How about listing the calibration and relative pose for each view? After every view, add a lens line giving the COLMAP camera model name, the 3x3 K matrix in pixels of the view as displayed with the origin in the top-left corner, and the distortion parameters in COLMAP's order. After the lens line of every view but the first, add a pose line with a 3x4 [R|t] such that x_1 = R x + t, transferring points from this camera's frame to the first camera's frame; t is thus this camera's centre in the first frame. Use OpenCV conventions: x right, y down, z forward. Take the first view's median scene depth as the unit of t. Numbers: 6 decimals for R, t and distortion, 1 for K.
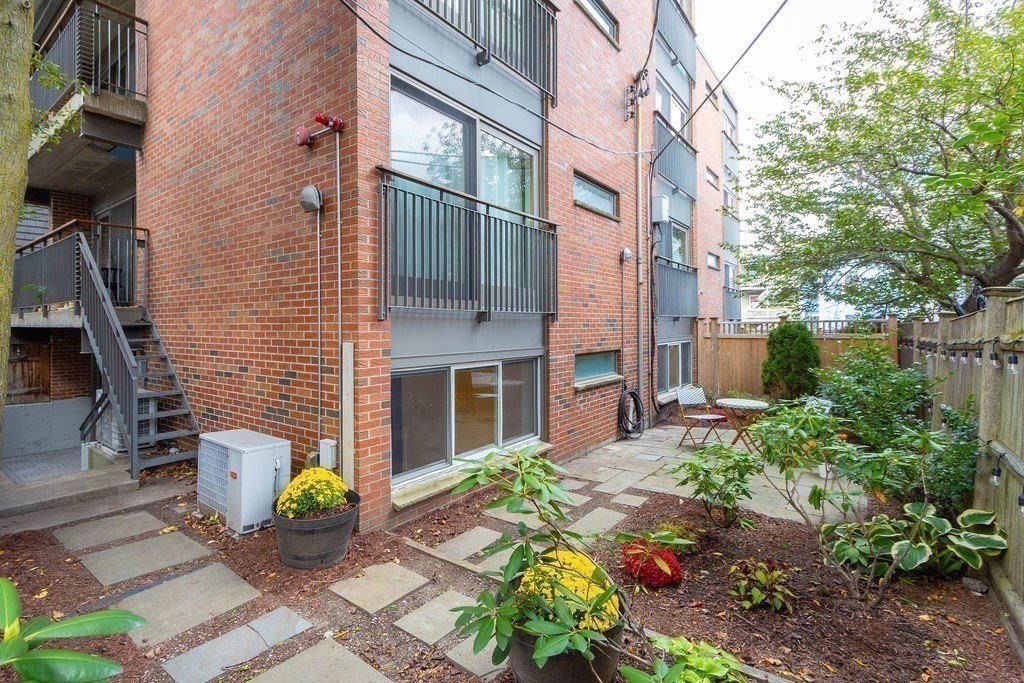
lens RADIAL K [[479.6, 0, 510.8], [0, 479.6, 329.2], [0, 0, 1]] dist [-0.000409, -0.000065]
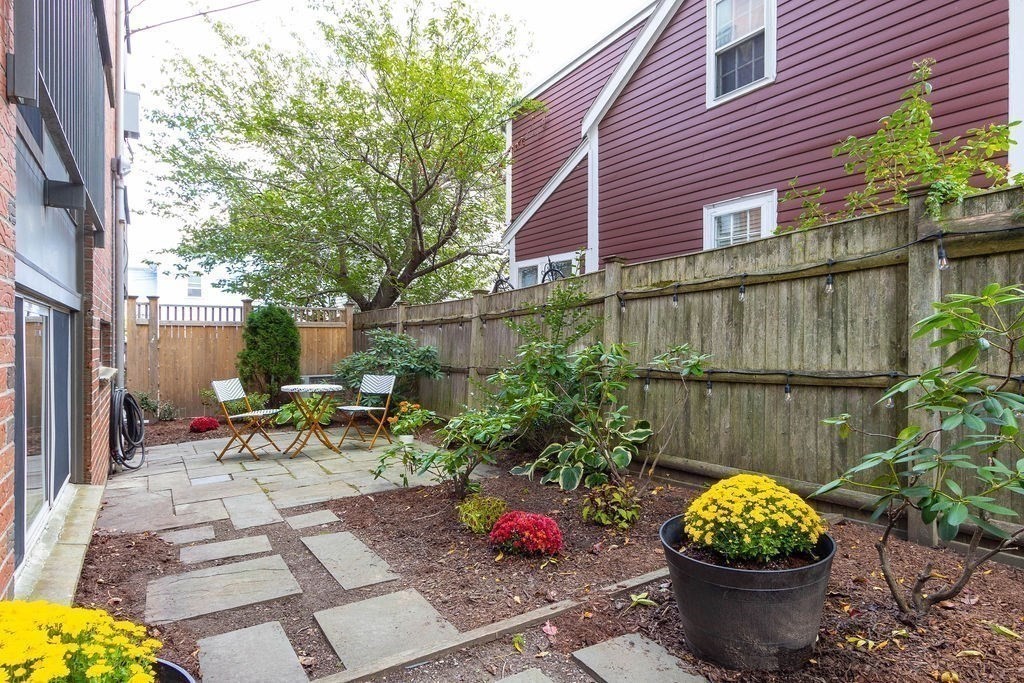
lens RADIAL K [[558.1, 0, 515.4], [0, 558.1, 357.8], [0, 0, 1]] dist [0.017204, -0.000246]
pose [[0.338668, -0.015887, 0.940772, -0.305457], [-0.005634, 0.999805, 0.018912, 0.081556], [-0.940889, -0.011705, 0.338512, 0.344442]]
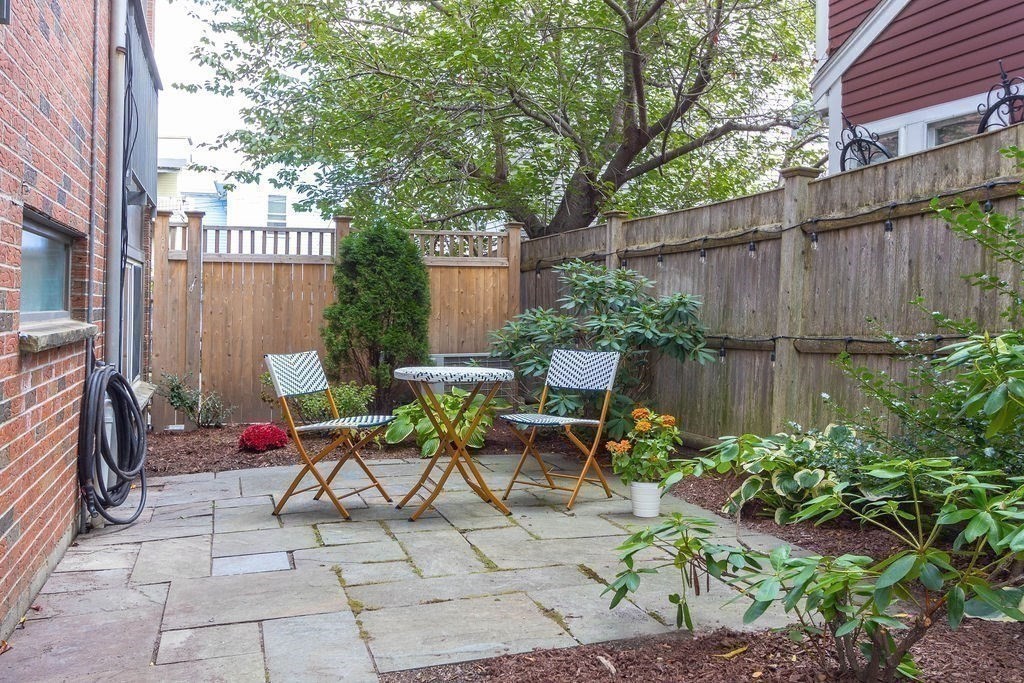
lens RADIAL K [[902.4, 0, 512.0], [0, 902.4, 341.5], [0, 0, 1]] dist [0.005758, -0.000418]
pose [[0.579528, -0.014474, 0.814824, -0.091847], [-0.011909, 0.999585, 0.026226, 0.107721], [-0.814865, -0.024903, 0.579115, 0.534442]]
